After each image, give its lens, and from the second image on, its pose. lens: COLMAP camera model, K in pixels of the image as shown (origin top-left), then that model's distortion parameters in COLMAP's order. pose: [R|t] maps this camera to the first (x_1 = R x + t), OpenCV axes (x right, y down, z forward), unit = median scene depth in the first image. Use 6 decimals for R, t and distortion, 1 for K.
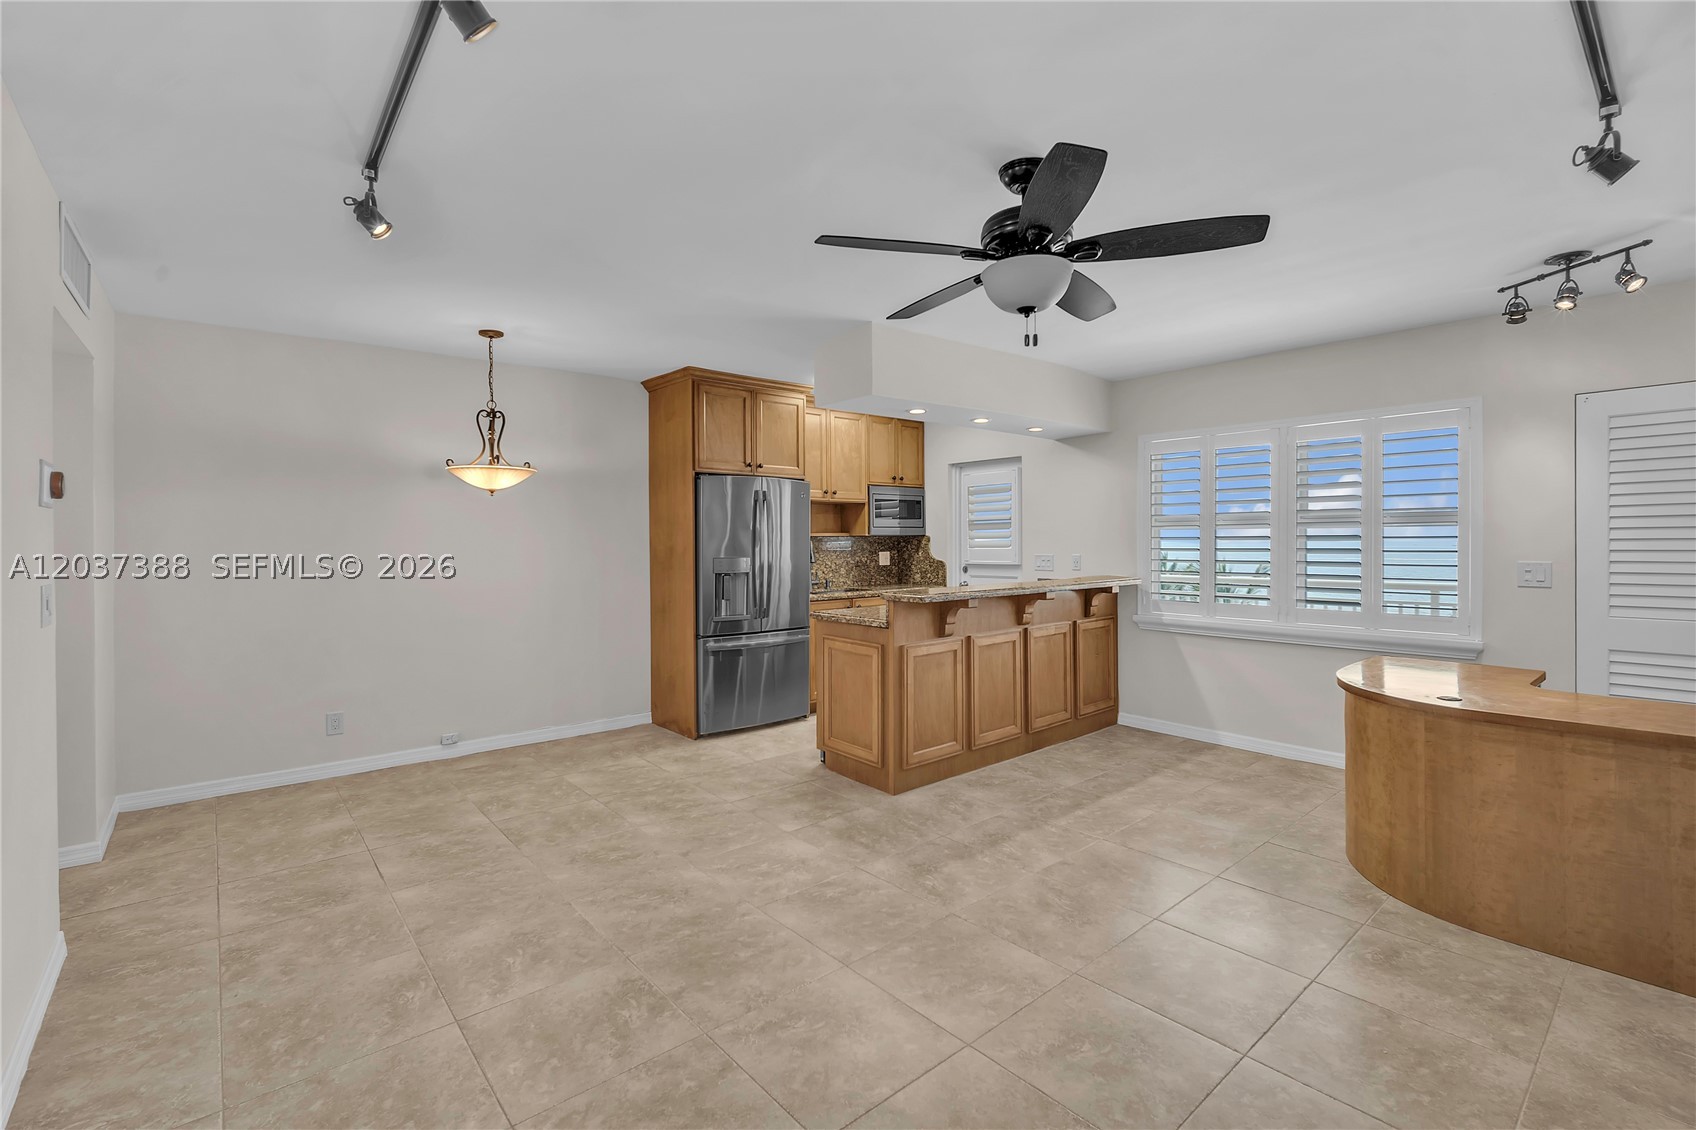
lens RADIAL K [[754.5, 0, 834.4], [0, 754.5, 542.6], [0, 0, 1]] dist [-0.015120, 0.004577]
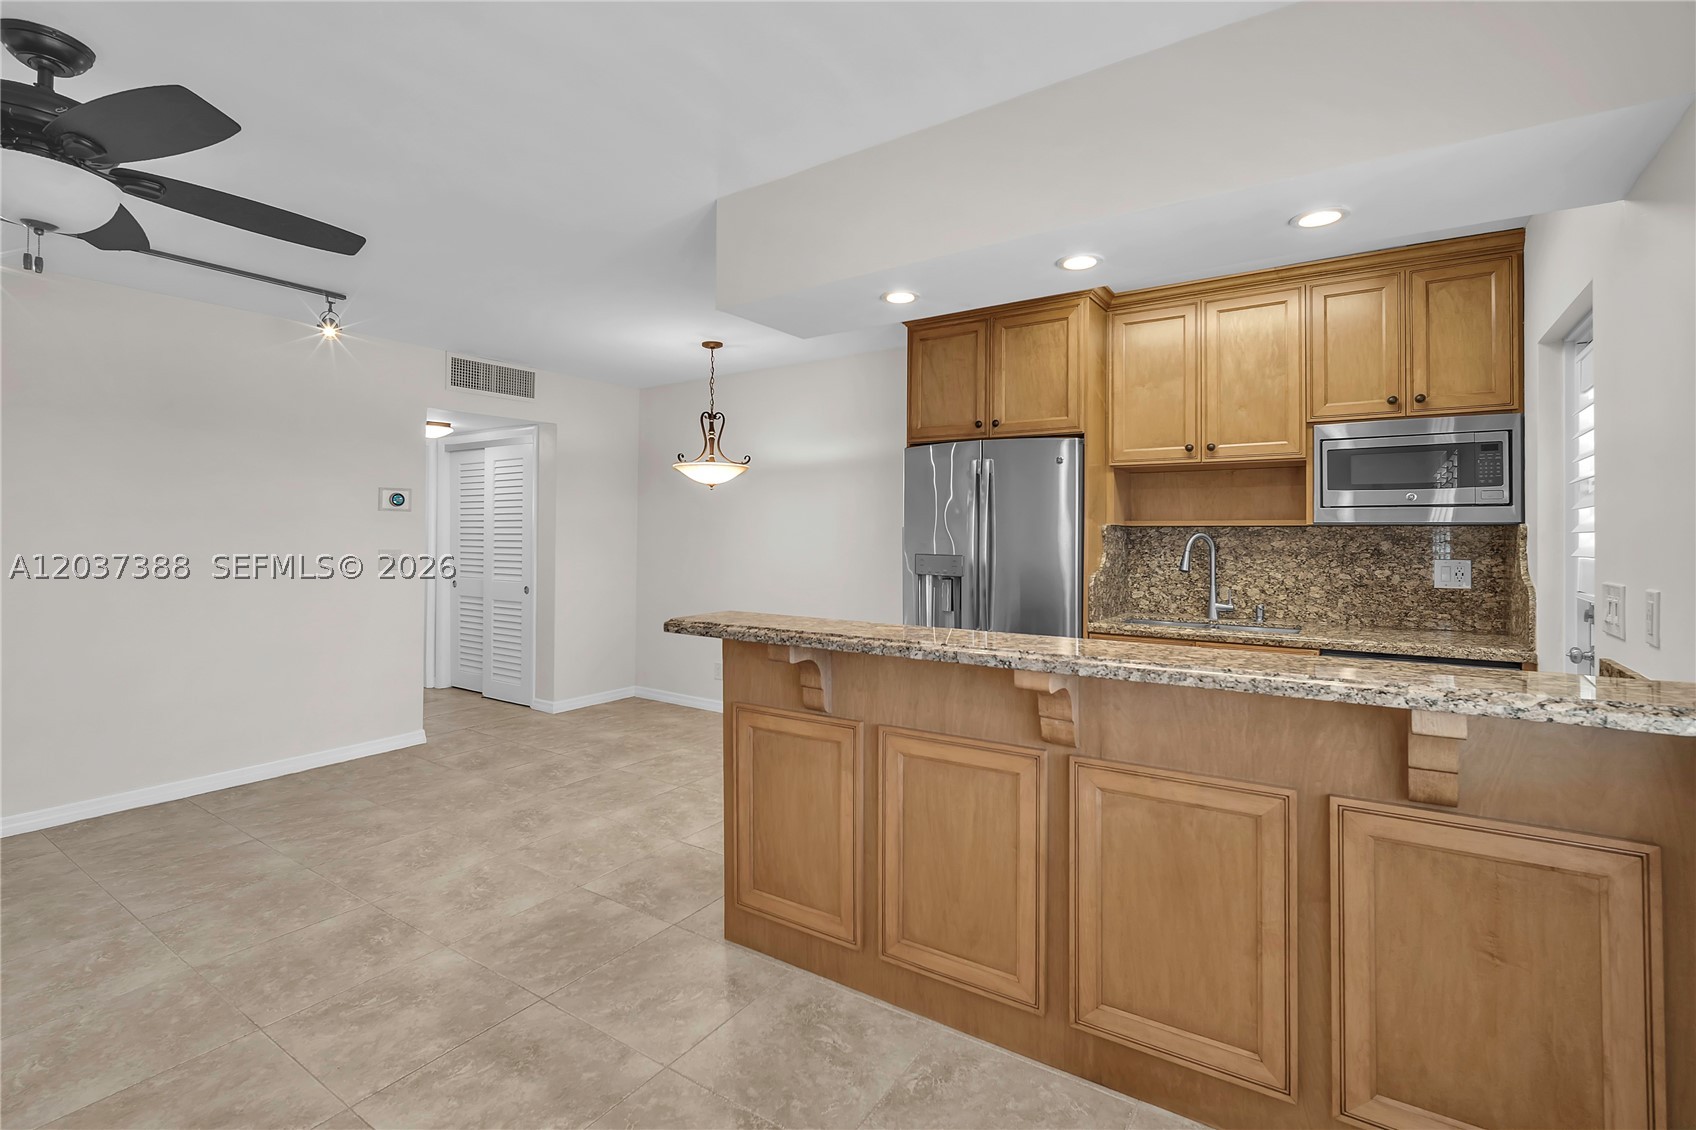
lens RADIAL K [[754.5, 0, 857.2], [0, 754.5, 530.0], [0, 0, 1]] dist [-0.015120, 0.004577]
pose [[0.293267, 0.003451, -0.956024, 0.684151], [-0.009527, 0.999954, 0.000688, -0.004860], [0.955983, 0.008906, 0.293287, 0.888856]]
